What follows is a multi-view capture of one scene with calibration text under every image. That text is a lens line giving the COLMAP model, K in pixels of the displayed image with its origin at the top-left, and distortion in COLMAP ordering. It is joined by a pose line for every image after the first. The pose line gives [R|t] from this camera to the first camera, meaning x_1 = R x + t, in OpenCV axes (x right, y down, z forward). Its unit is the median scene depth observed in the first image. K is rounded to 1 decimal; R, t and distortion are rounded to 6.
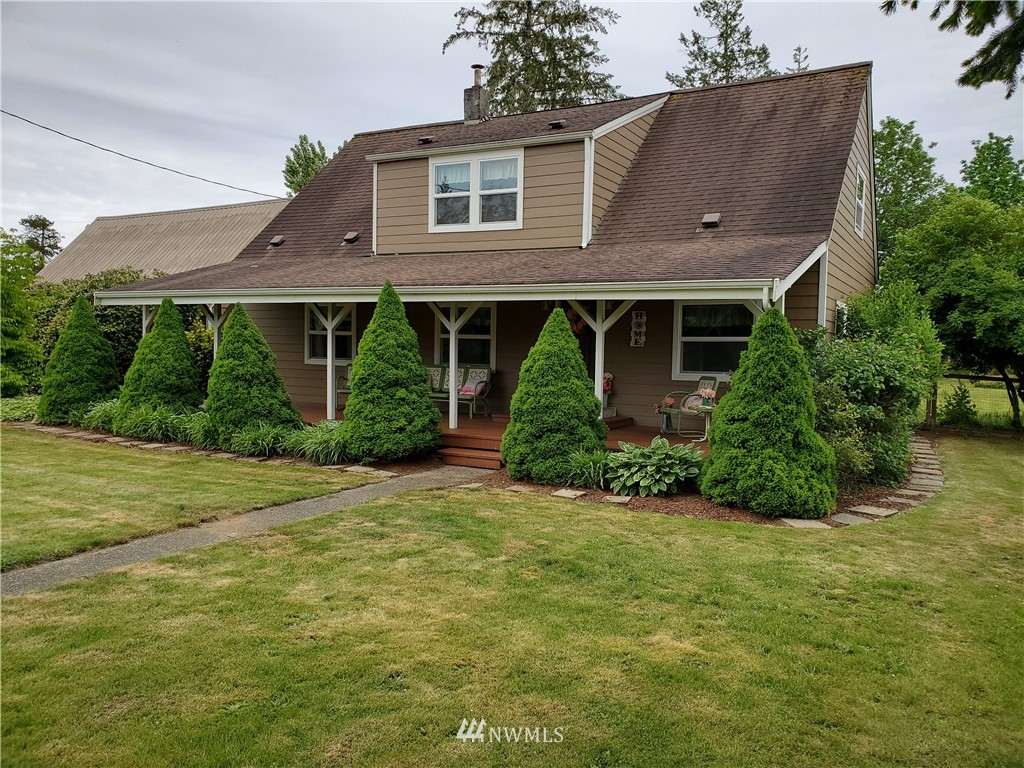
lens RADIAL K [[794.5, 0, 510.7], [0, 794.5, 386.5], [0, 0, 1]] dist [0.053149, -0.041023]
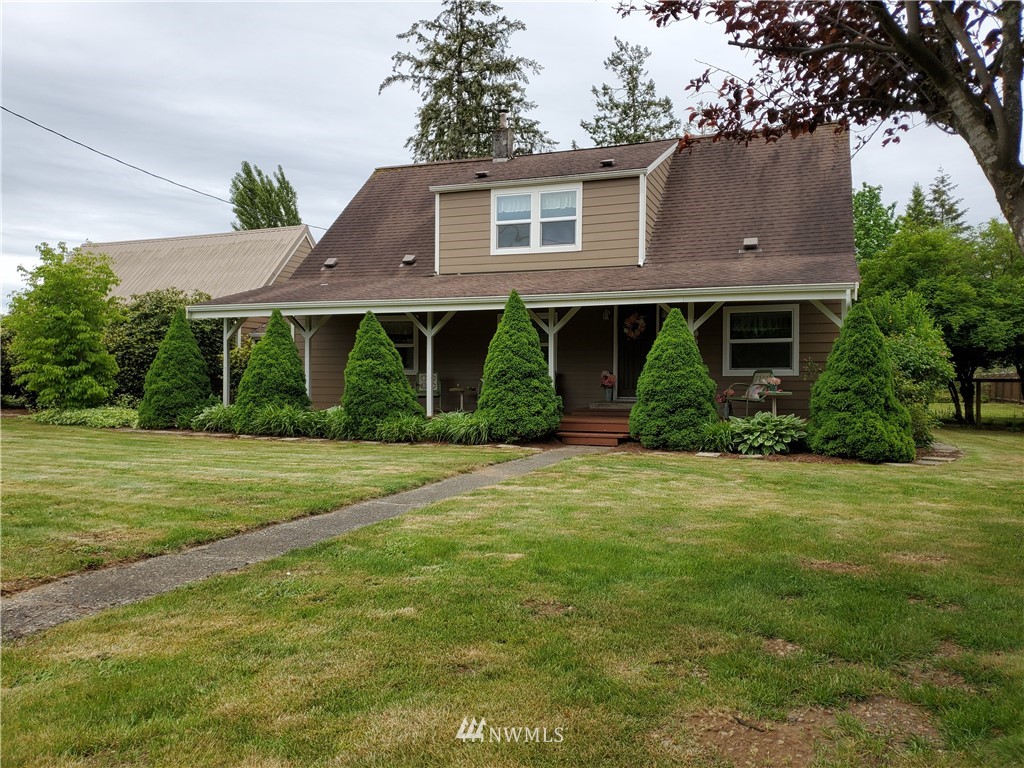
lens RADIAL K [[794.5, 0, 505.5], [0, 794.5, 390.0], [0, 0, 1]] dist [0.053149, -0.041023]
pose [[0.990014, -0.015635, 0.140096, -0.289350], [0.021596, 0.998921, -0.041126, 0.055277], [-0.139302, 0.043741, 0.989283, -0.137037]]
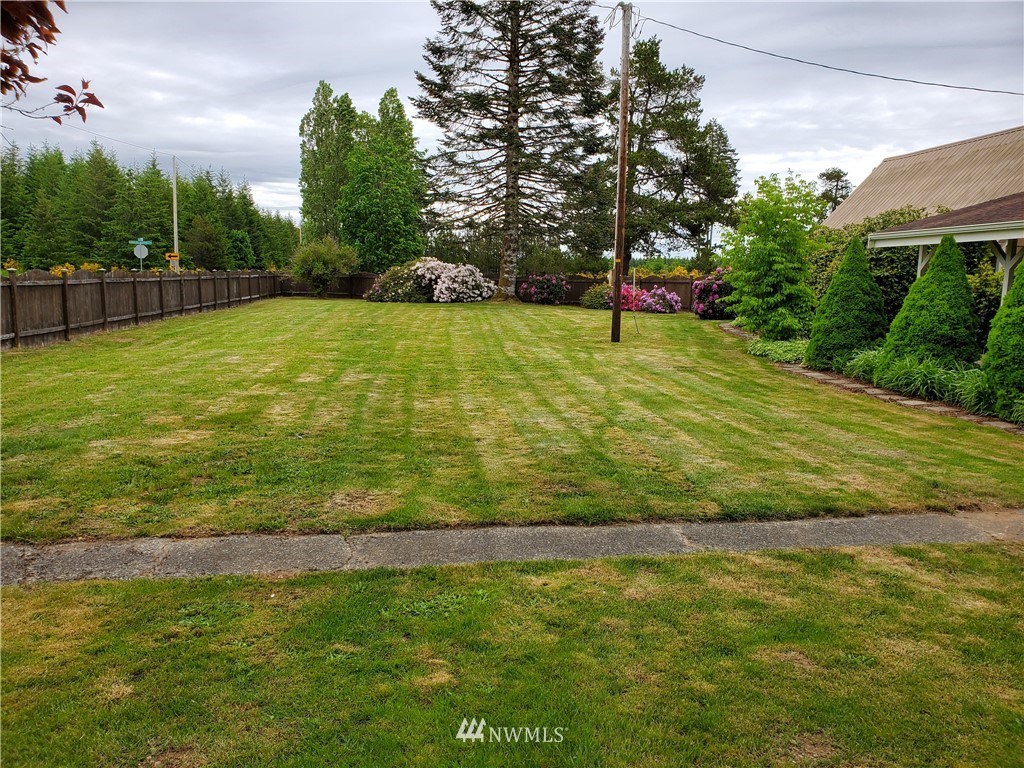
lens RADIAL K [[794.5, 0, 509.5], [0, 794.5, 378.4], [0, 0, 1]] dist [0.053149, -0.041023]
pose [[0.617767, 0.089333, -0.781270, -0.024613], [-0.045039, 0.995915, 0.078264, -0.002774], [0.785070, -0.013161, 0.619267, 0.082187]]
